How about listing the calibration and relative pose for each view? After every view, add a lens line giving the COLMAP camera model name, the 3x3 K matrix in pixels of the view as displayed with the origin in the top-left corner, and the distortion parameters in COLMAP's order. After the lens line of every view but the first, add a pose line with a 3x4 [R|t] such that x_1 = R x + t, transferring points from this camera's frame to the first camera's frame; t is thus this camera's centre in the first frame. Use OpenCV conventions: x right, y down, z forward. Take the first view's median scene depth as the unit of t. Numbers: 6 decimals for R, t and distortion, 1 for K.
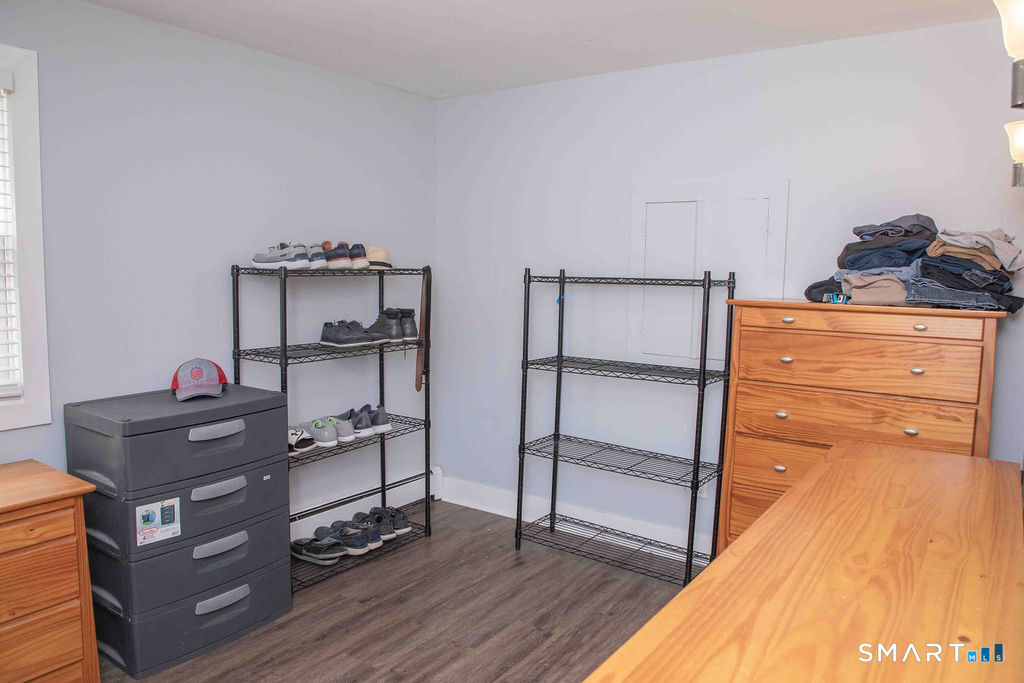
lens RADIAL K [[736.0, 0, 511.0], [0, 736.0, 325.6], [0, 0, 1]] dist [-0.039063, 0.004650]
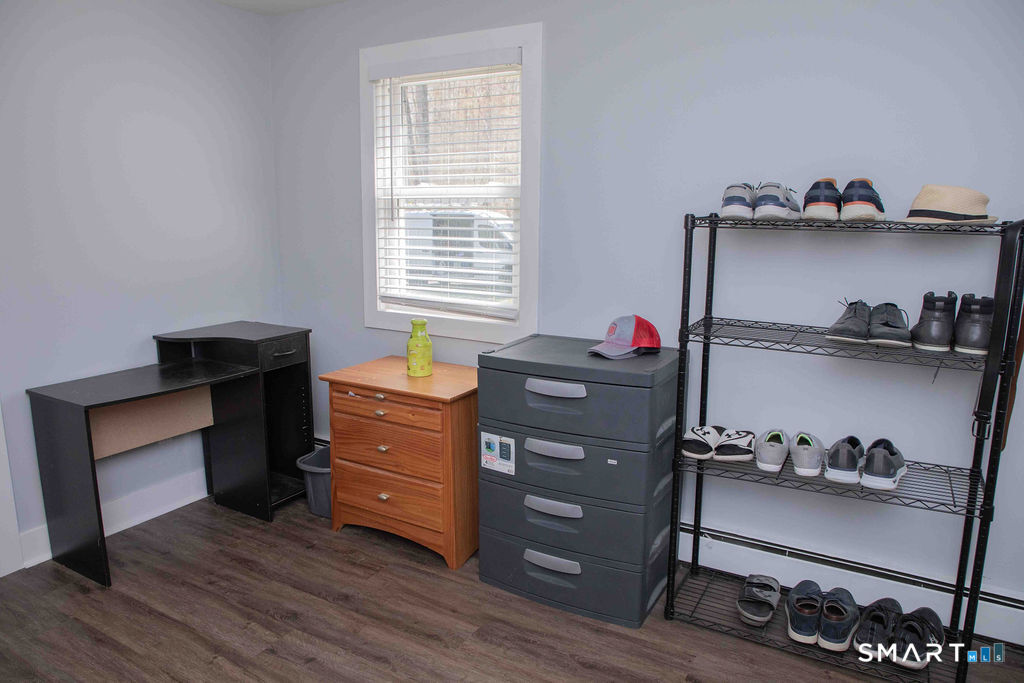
lens RADIAL K [[708.2, 0, 515.0], [0, 708.2, 328.4], [0, 0, 1]] dist [-0.070265, 0.030867]
pose [[0.085900, 0.155854, -0.984038, 0.460465], [-0.089632, 0.984893, 0.148165, -0.060374], [0.992264, 0.075474, 0.098572, 0.822852]]
